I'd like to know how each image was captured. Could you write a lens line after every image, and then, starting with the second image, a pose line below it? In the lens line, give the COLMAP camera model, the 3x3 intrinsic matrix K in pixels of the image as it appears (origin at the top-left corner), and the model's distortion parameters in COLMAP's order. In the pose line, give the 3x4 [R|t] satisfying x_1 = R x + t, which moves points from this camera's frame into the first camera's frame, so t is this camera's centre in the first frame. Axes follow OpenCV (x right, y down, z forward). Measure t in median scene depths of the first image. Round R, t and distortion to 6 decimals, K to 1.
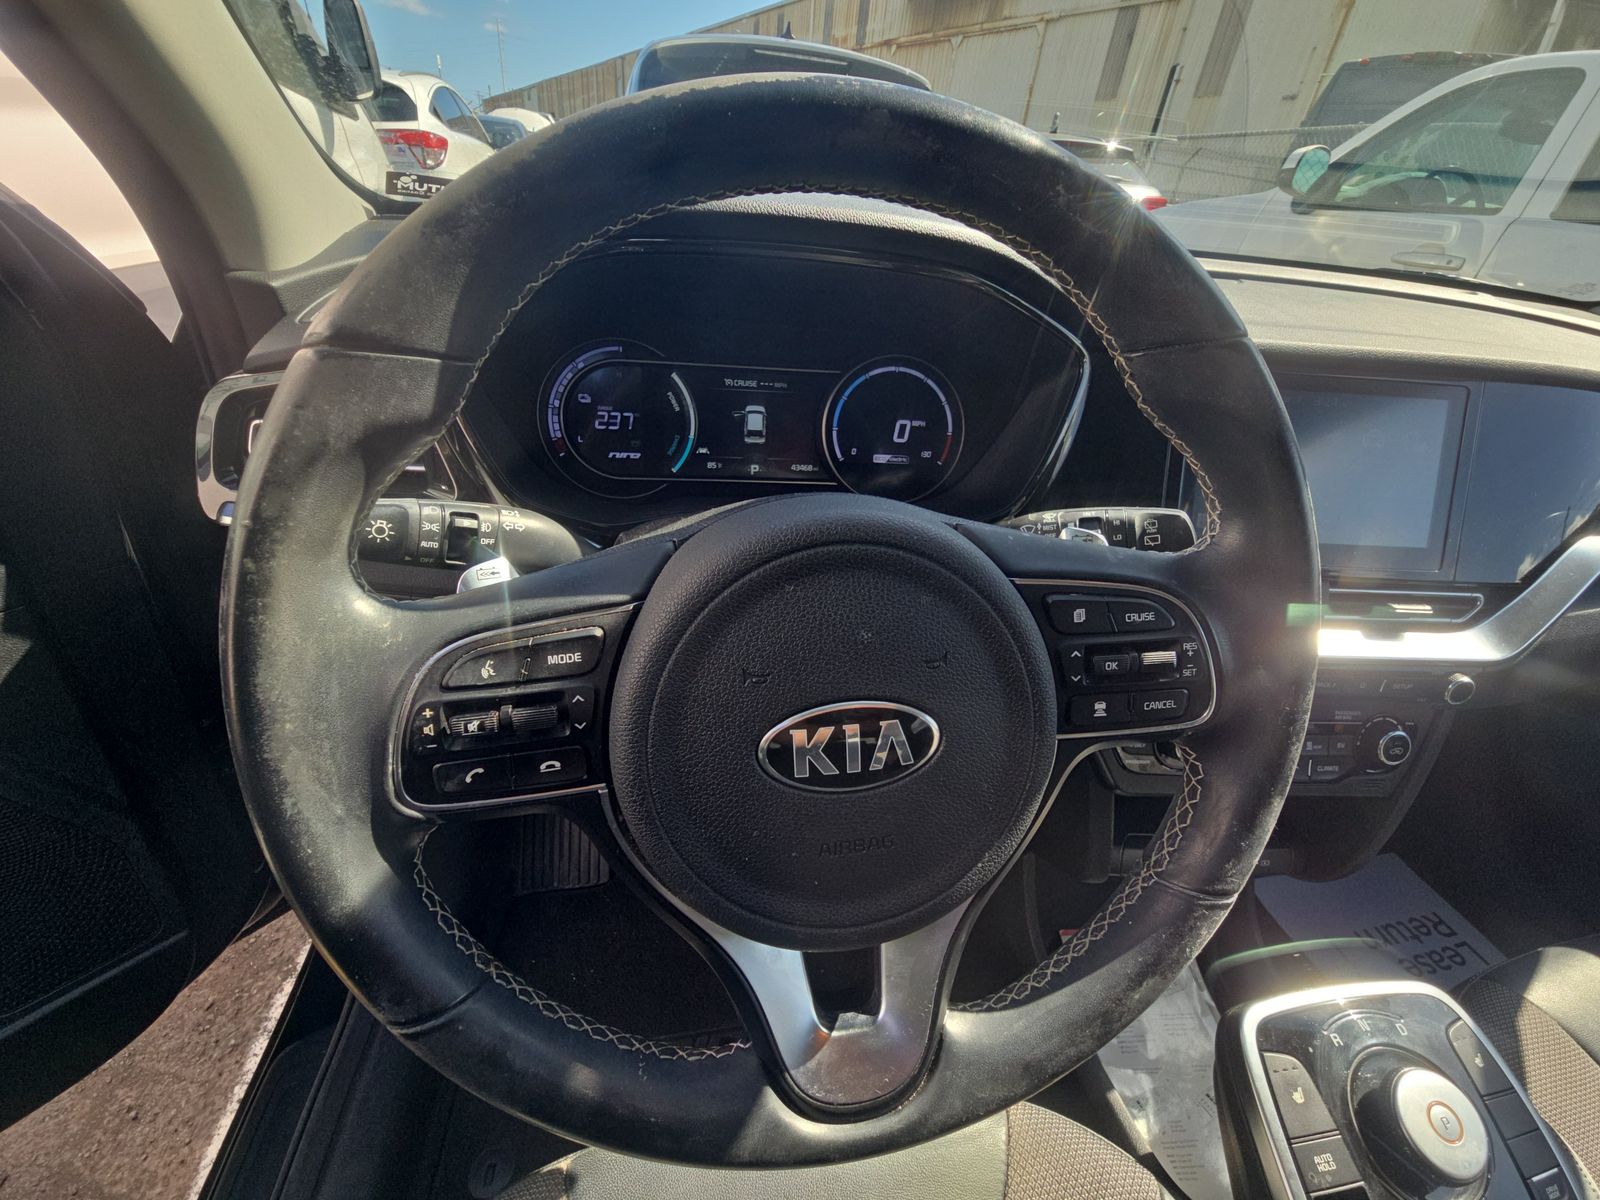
lens RADIAL K [[669.8, 0, 802.1], [0, 669.8, 590.7], [0, 0, 1]] dist [0.008340, -0.009286]
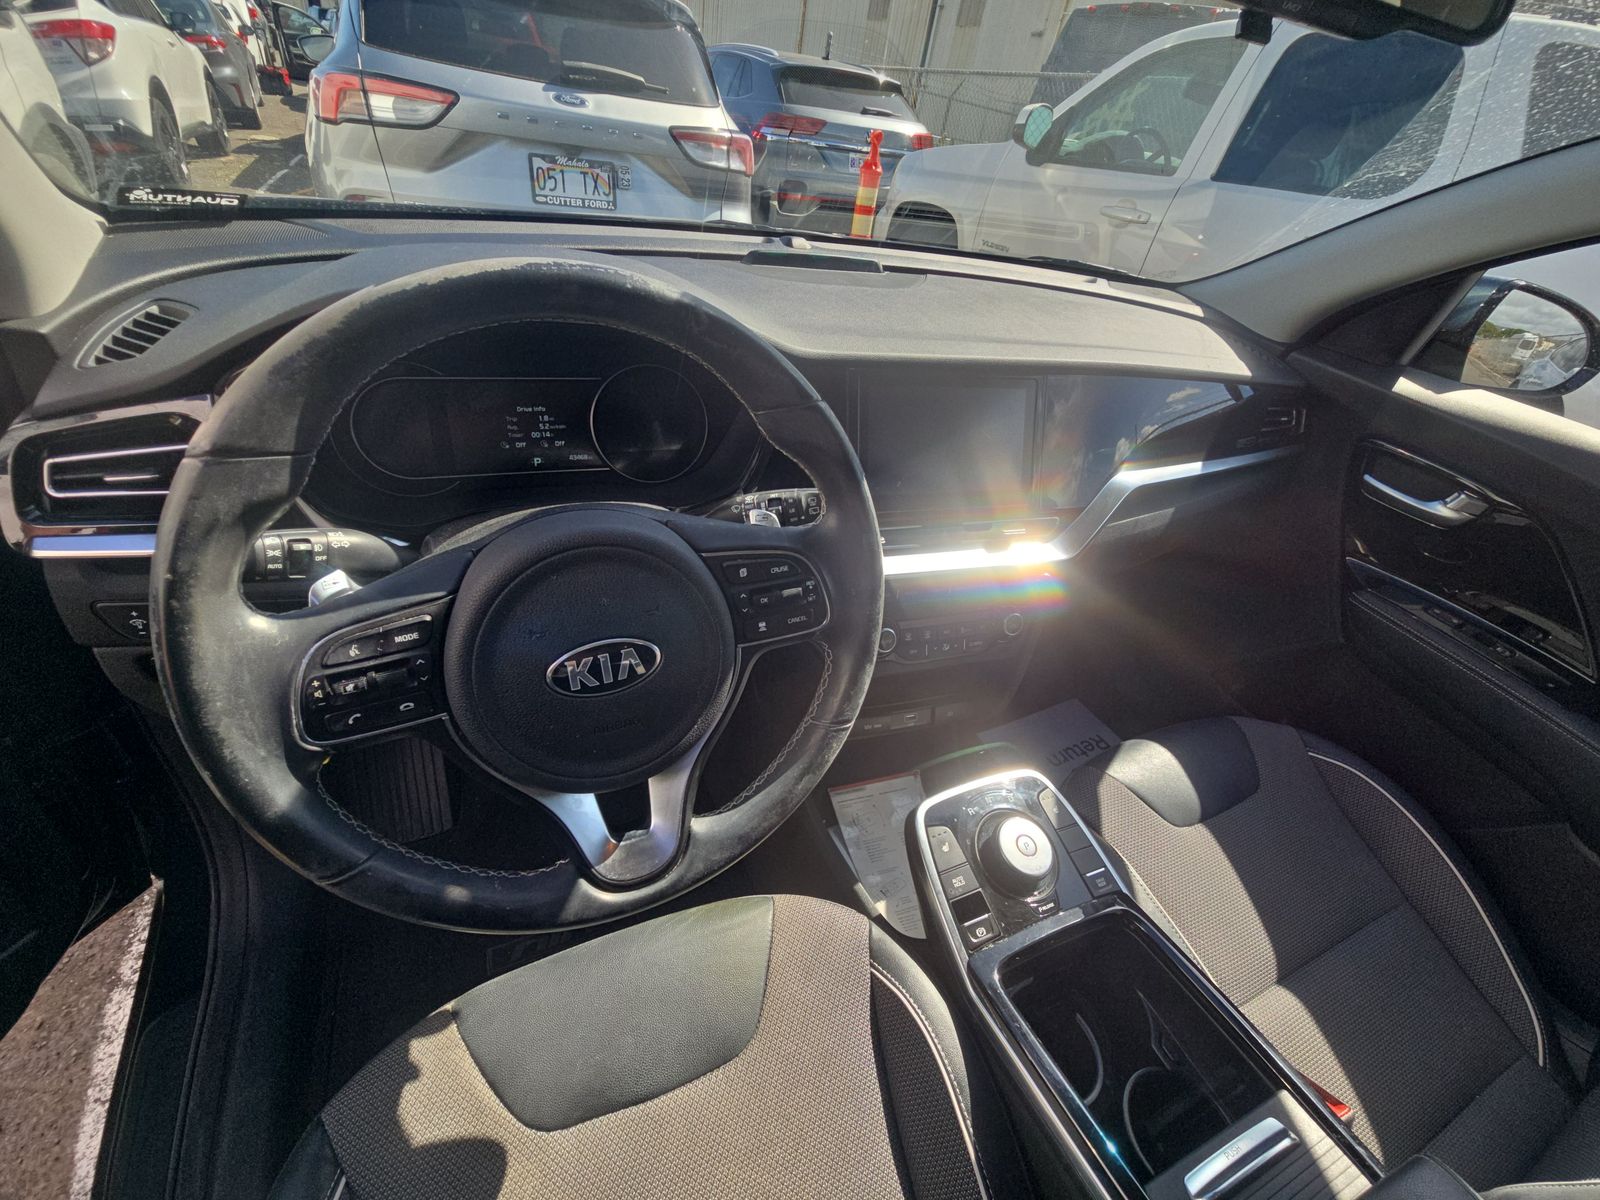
lens RADIAL K [[669.8, 0, 802.1], [0, 669.8, 590.7], [0, 0, 1]] dist [0.008340, -0.009286]
pose [[0.963081, -0.110958, 0.245282, 0.133742], [0.086810, 0.990442, 0.107189, -0.078749], [-0.254831, -0.081939, 0.963508, -0.608431]]
